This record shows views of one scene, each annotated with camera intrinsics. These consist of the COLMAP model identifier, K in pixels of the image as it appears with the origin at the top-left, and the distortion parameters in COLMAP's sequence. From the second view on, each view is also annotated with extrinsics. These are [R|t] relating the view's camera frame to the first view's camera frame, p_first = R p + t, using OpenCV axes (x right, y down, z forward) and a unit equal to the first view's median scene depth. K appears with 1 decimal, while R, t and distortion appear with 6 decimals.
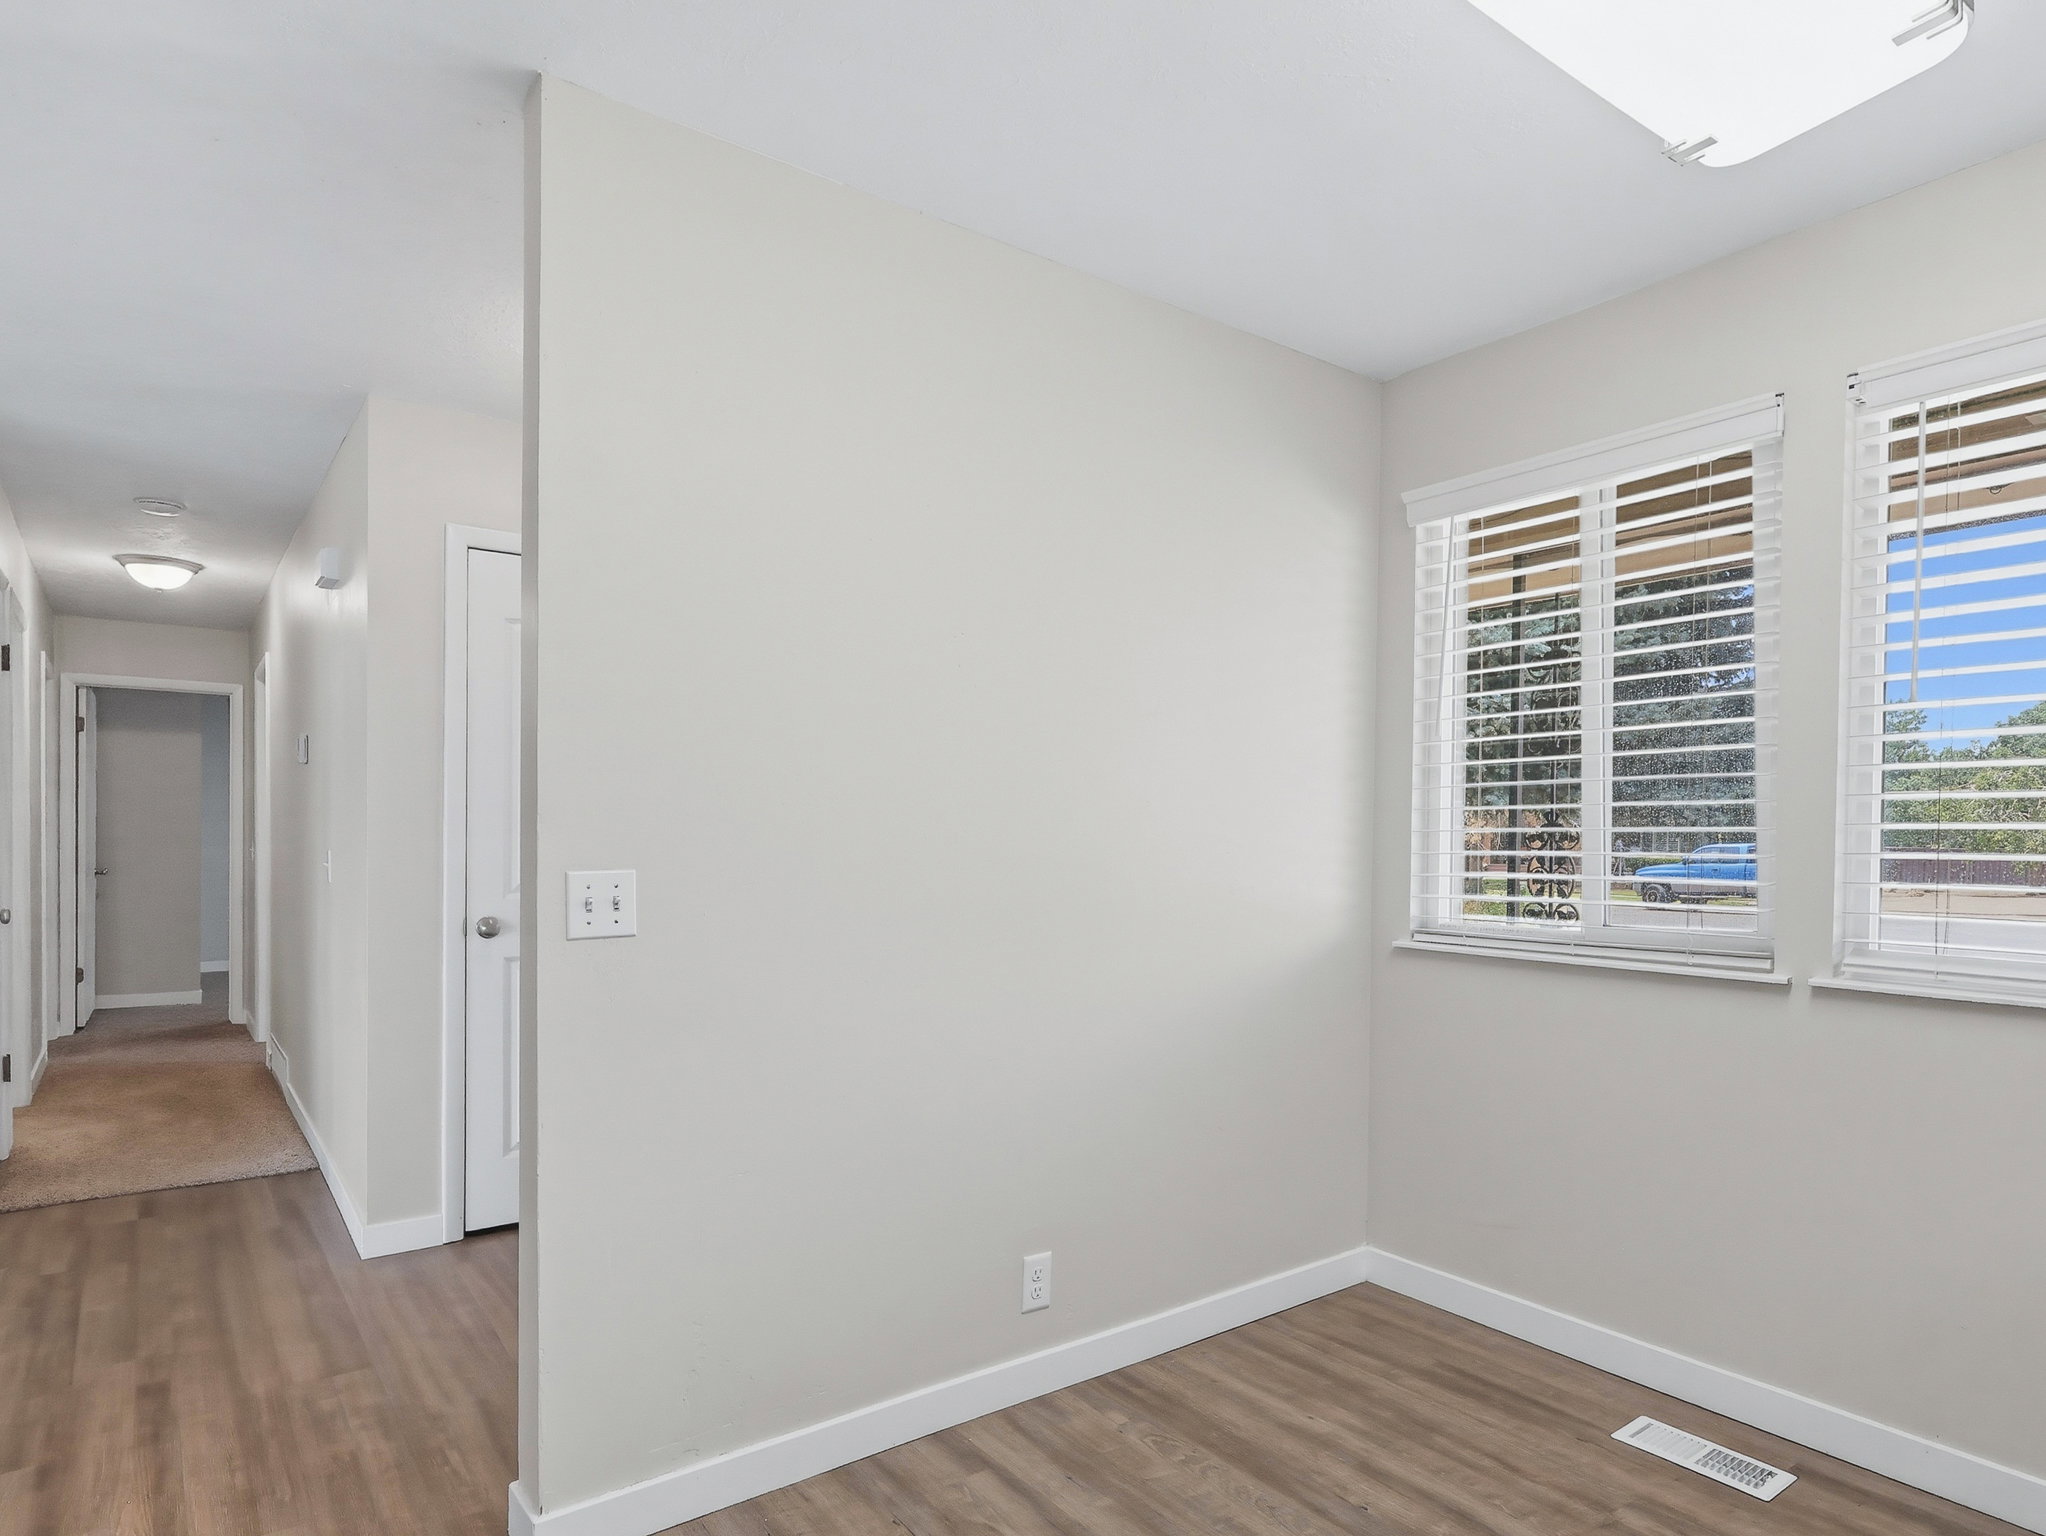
lens RADIAL K [[1177.9, 0, 1027.4], [0, 1177.9, 835.8], [0, 0, 1]] dist [-0.000480, -0.000615]
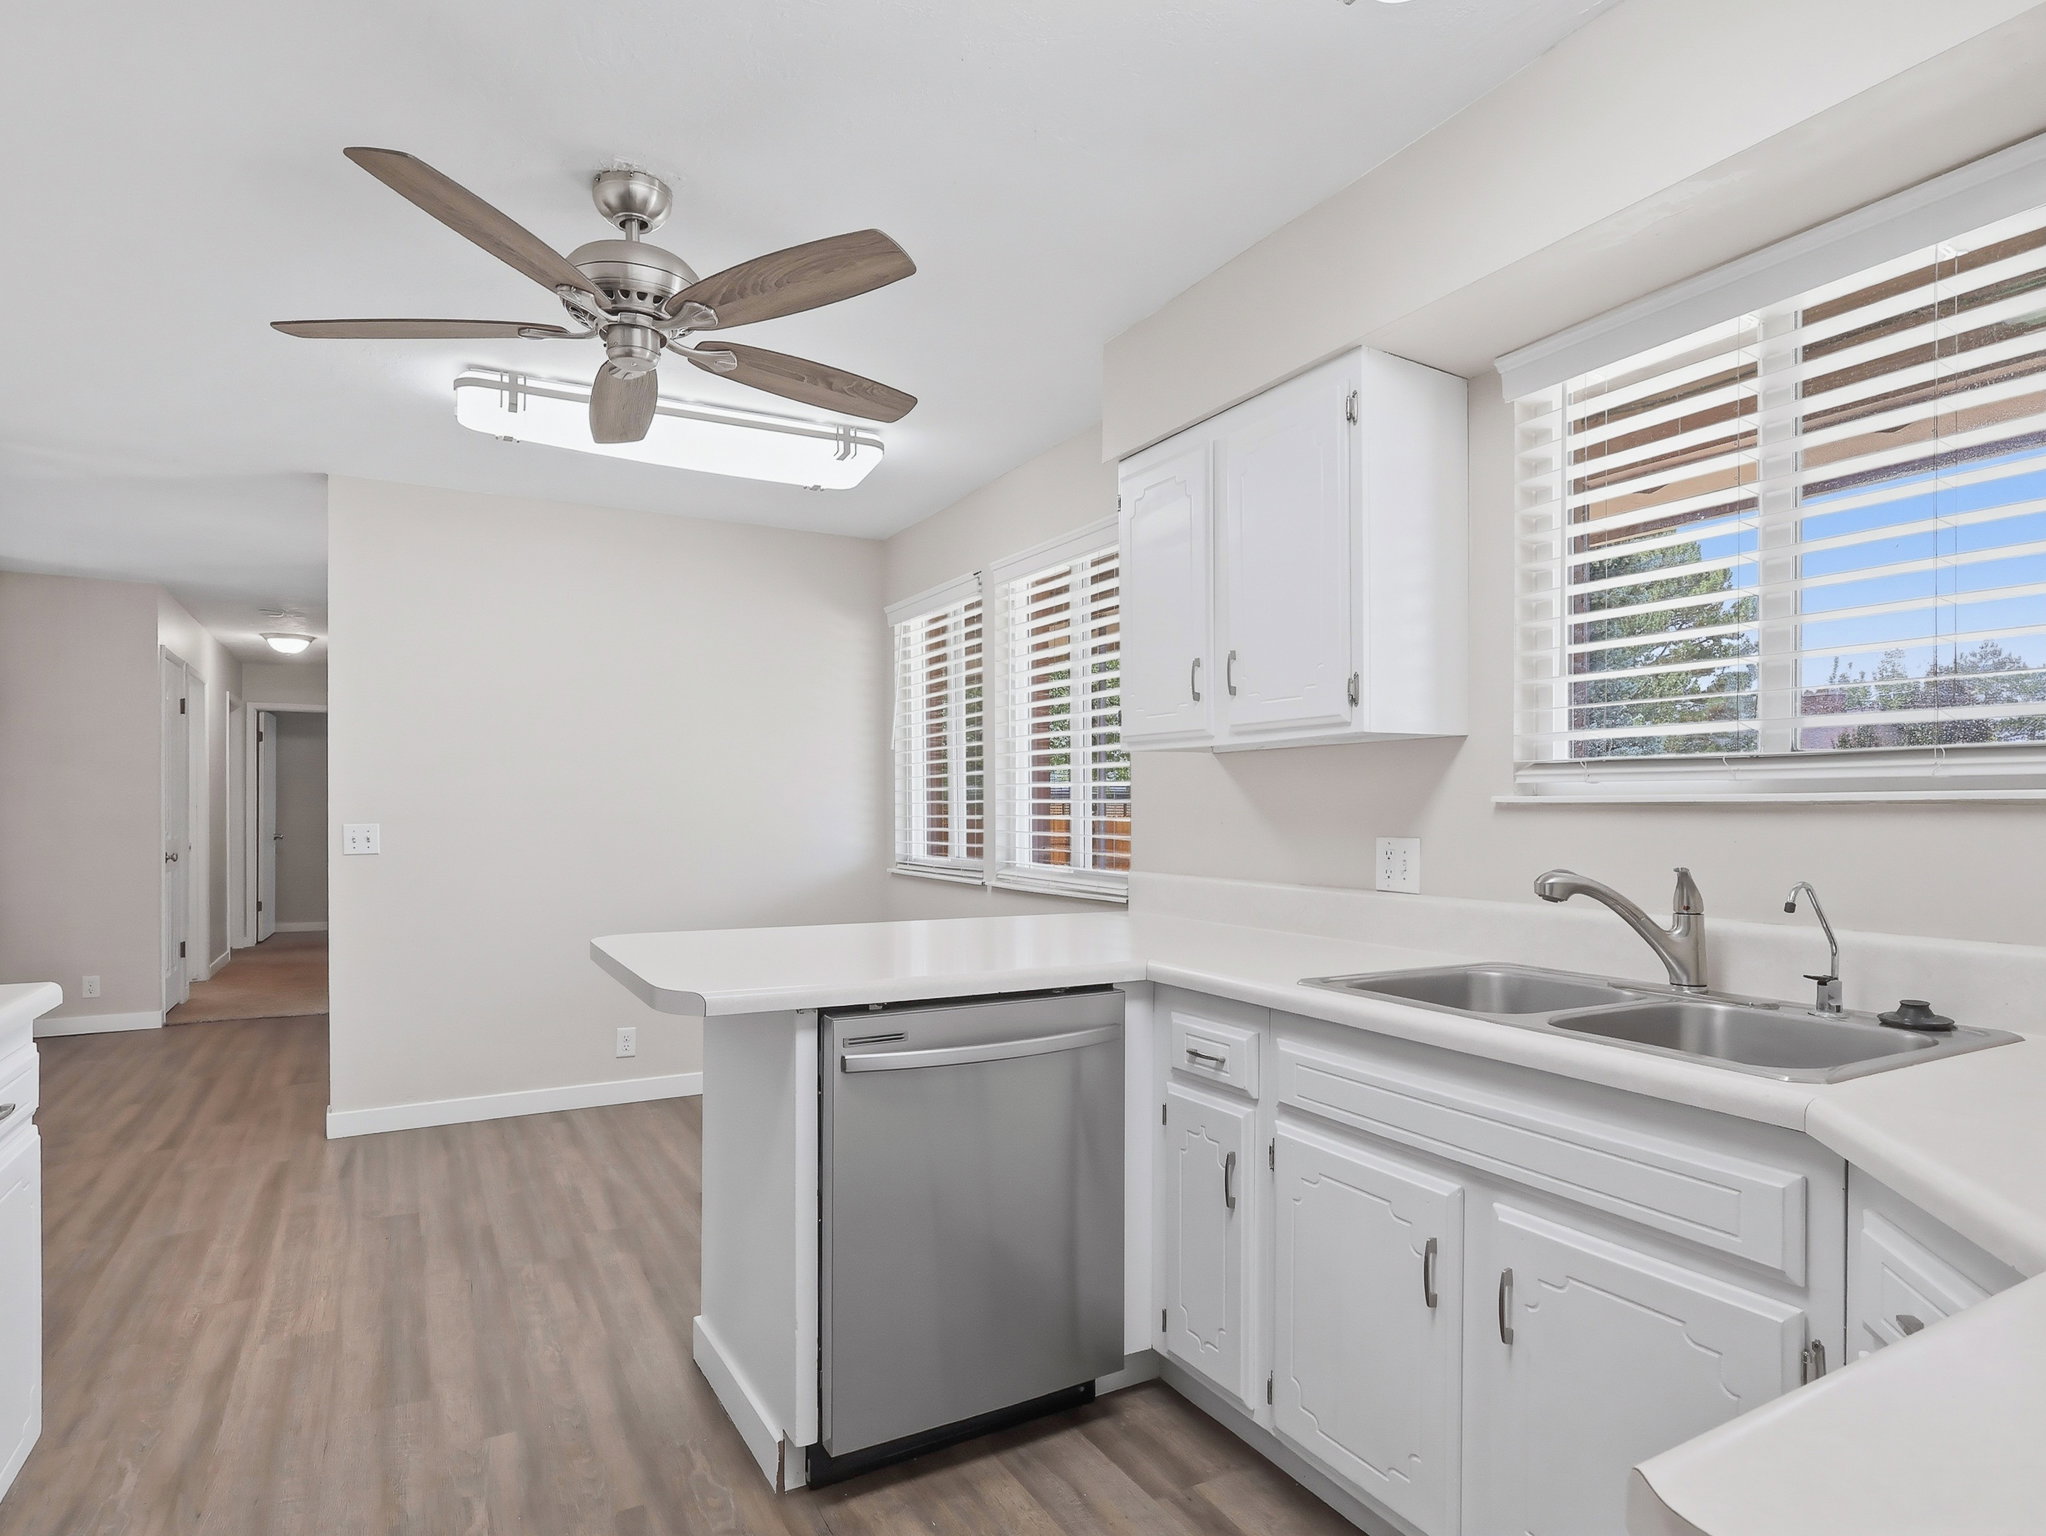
lens RADIAL K [[1099.1, 0, 1016.2], [0, 1099.1, 792.4], [0, 0, 1]] dist [-0.001807, -0.000755]
pose [[0.992023, -0.006556, -0.125889, 0.963713], [0.004575, 0.999861, -0.016017, 0.007259], [0.125977, 0.015314, 0.991915, -0.769894]]
